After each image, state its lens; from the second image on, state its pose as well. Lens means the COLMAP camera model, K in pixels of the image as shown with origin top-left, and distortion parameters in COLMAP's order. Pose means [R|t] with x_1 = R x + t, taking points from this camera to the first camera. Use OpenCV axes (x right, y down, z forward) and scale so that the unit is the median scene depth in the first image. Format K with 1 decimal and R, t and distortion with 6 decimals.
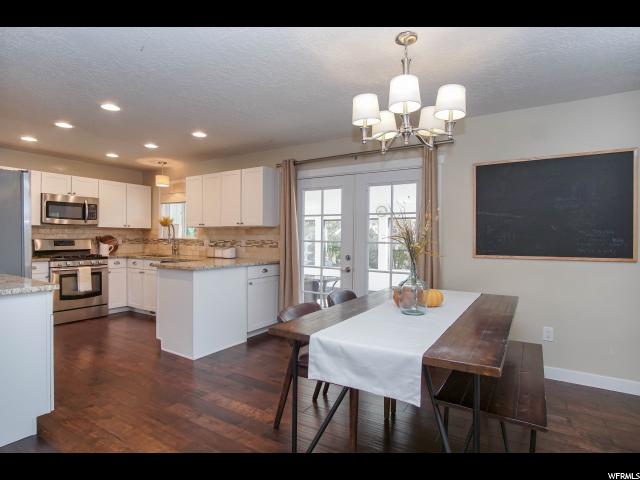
lens RADIAL K [[350.2, 0, 314.5], [0, 350.2, 239.9], [0, 0, 1]] dist [-0.030348, -0.000131]
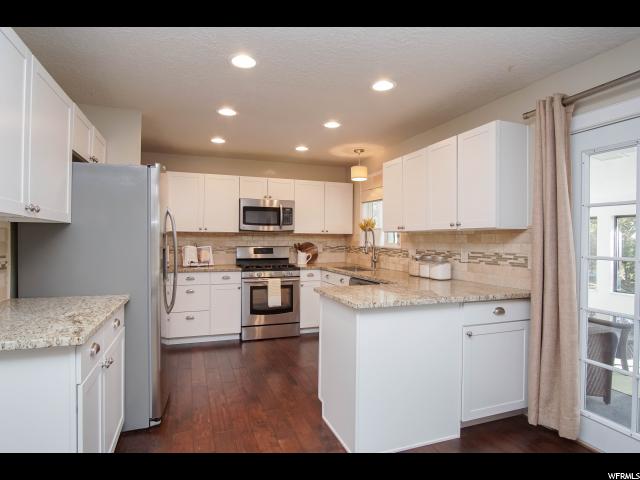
lens RADIAL K [[350.2, 0, 314.5], [0, 350.2, 239.9], [0, 0, 1]] dist [-0.030348, -0.000131]
pose [[0.787323, -0.001619, -0.616538, -0.031062], [-0.004894, 0.999949, -0.008876, -0.013196], [0.616521, 0.010006, 0.787275, 0.341763]]
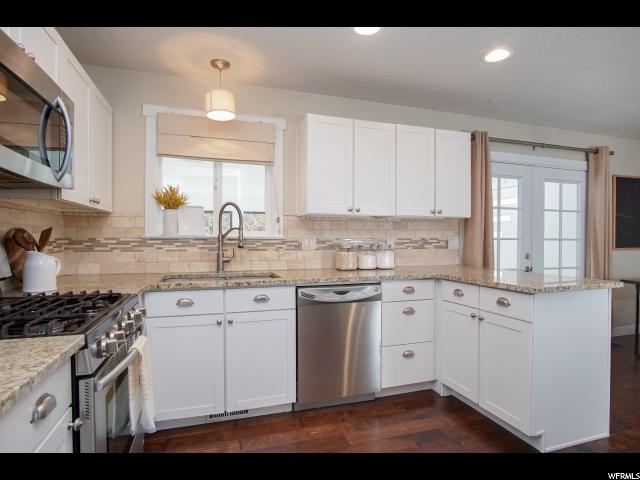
lens RADIAL K [[344.2, 0, 320.8], [0, 344.2, 244.0], [0, 0, 1]] dist [-0.028512, 0.000123]
pose [[0.641411, -0.020994, 0.766910, -0.742666], [0.007366, 0.999748, 0.021208, -0.003705], [-0.767162, -0.007954, 0.641404, 0.677067]]
